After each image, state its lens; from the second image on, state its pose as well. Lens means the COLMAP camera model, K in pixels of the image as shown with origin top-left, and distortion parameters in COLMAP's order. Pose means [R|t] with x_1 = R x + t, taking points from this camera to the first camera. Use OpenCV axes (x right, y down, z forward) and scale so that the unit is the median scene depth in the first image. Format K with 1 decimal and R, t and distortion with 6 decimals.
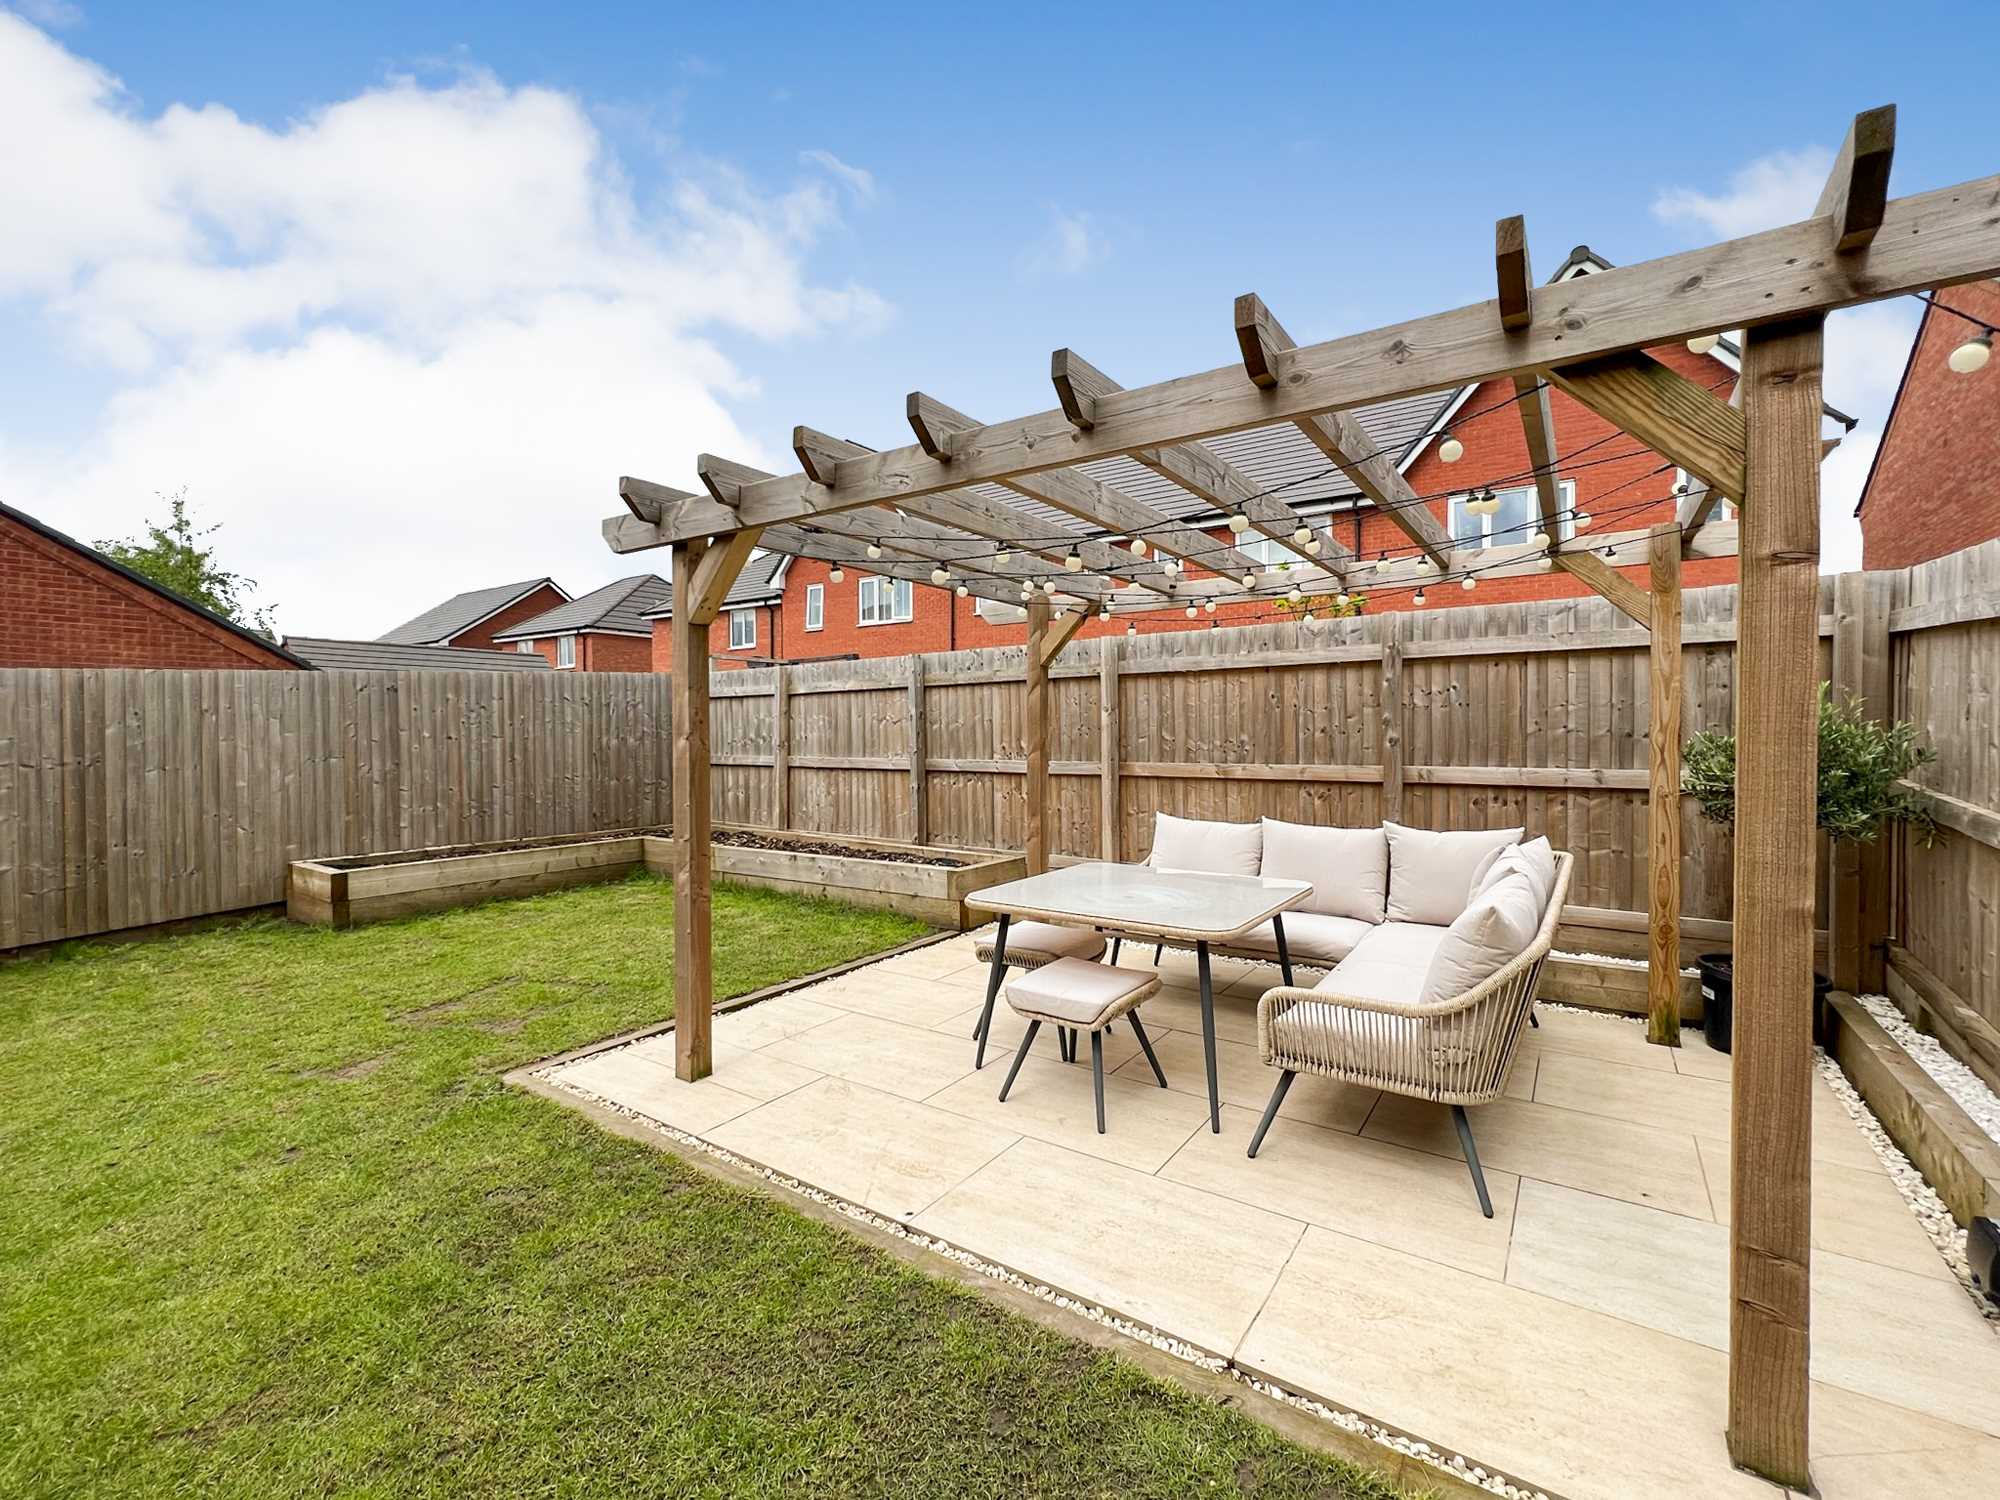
lens RADIAL K [[865.2, 0, 996.2], [0, 865.2, 746.0], [0, 0, 1]] dist [-0.001747, 0.000048]
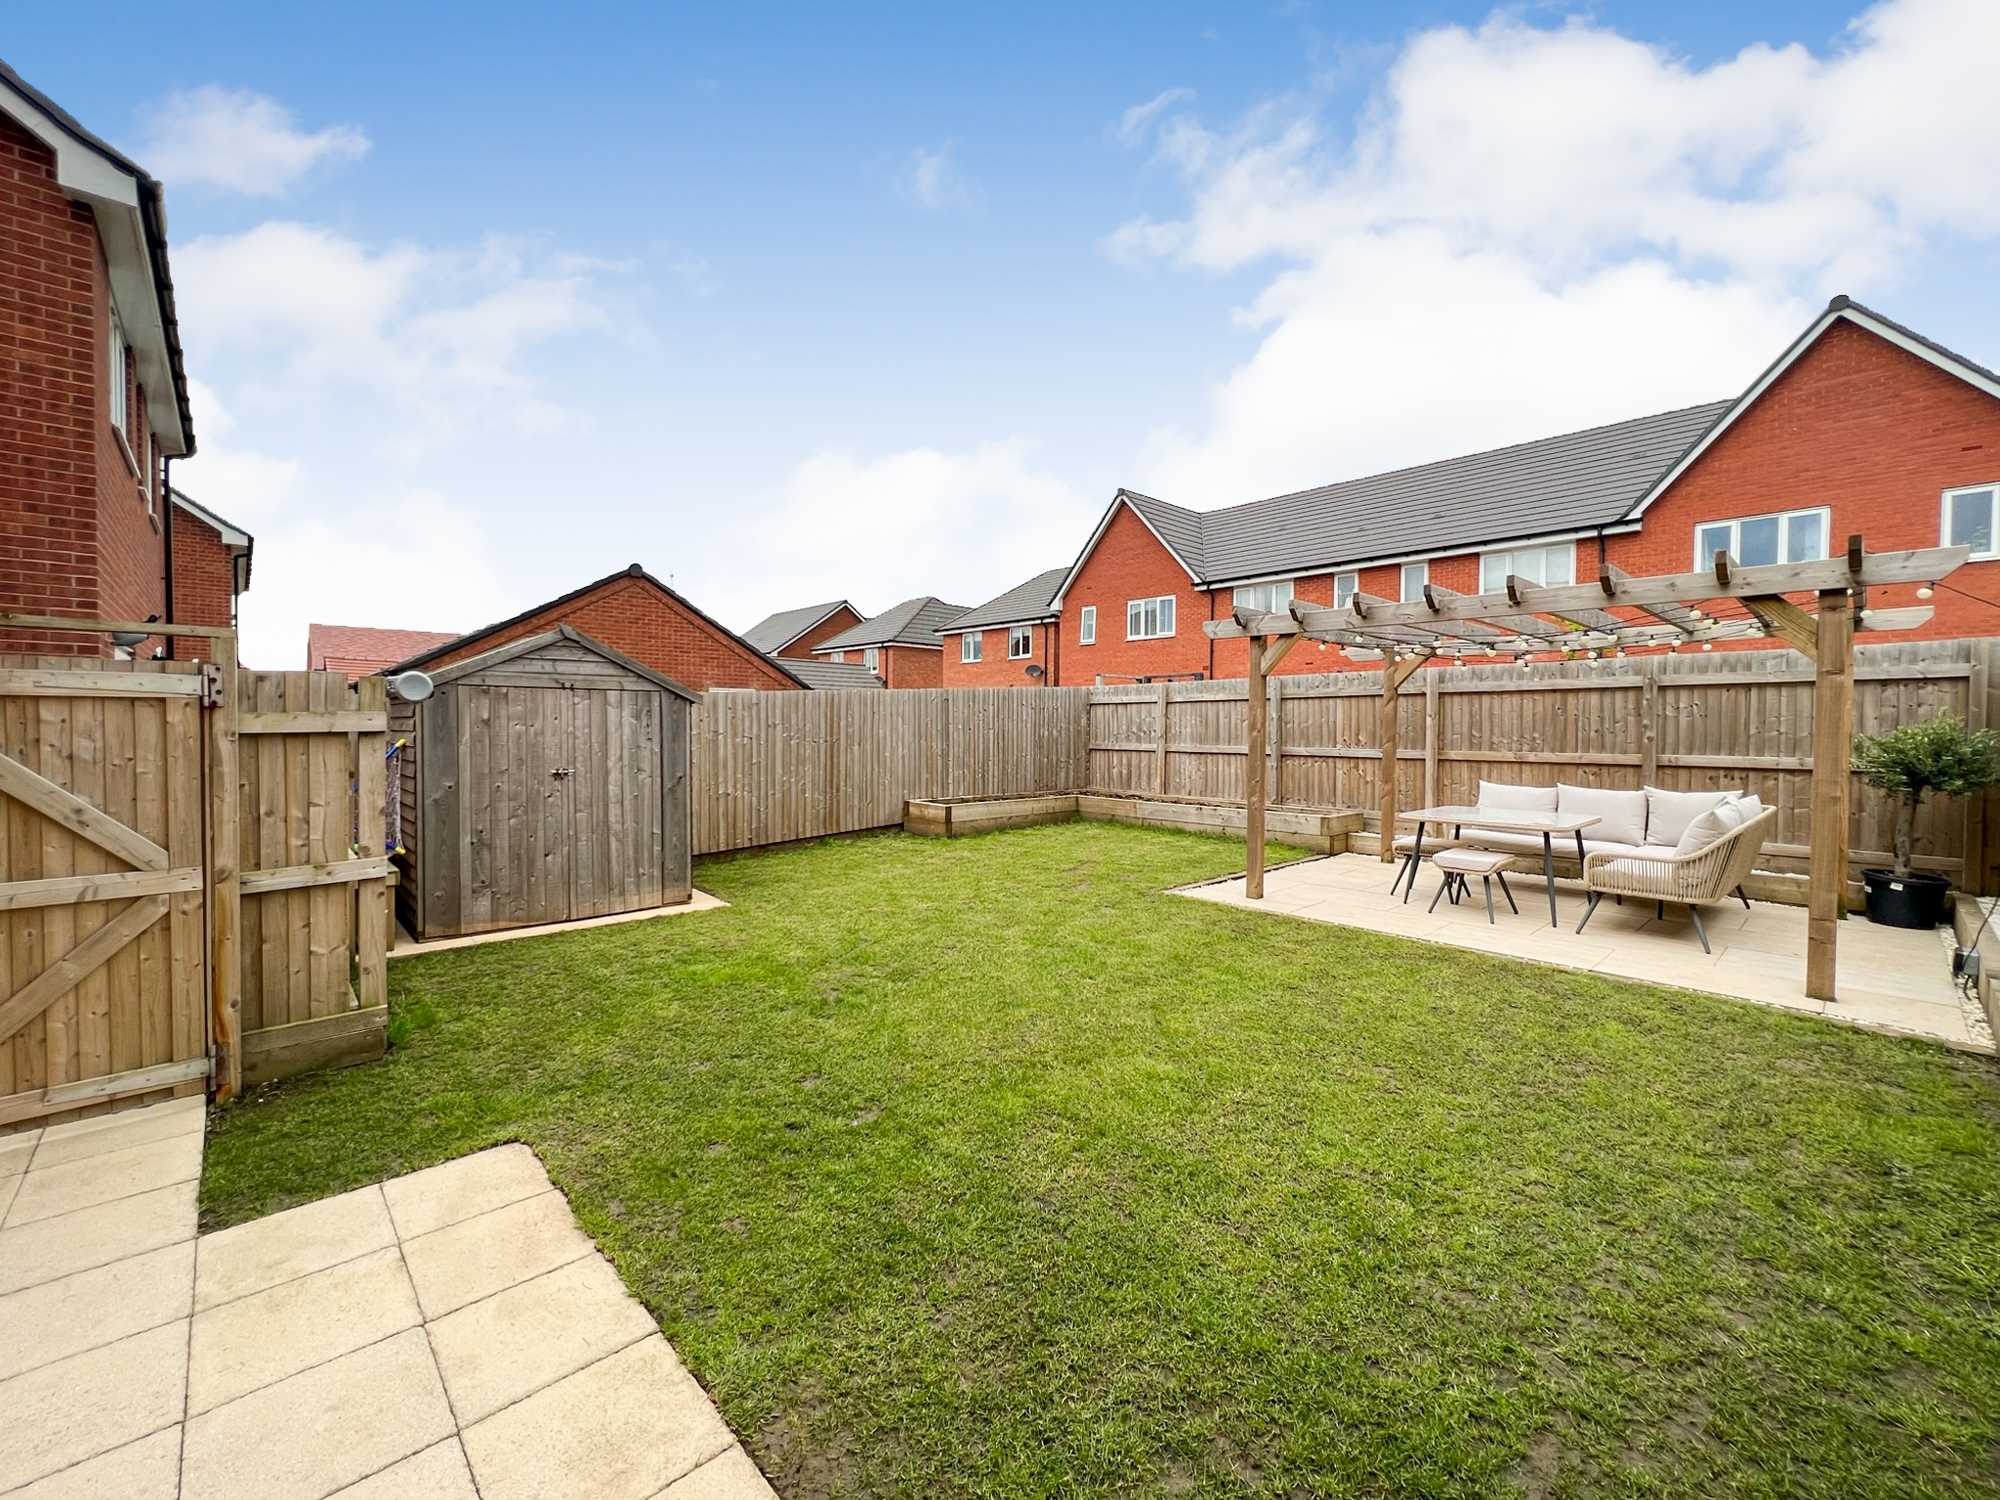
lens RADIAL K [[813.8, 0, 997.8], [0, 813.8, 746.5], [0, 0, 1]] dist [0.000964, 0.000254]
pose [[0.975127, 0.015746, -0.221089, -0.317919], [-0.014210, 0.999863, 0.008533, 0.011379], [0.221193, -0.005179, 0.975216, -0.606741]]
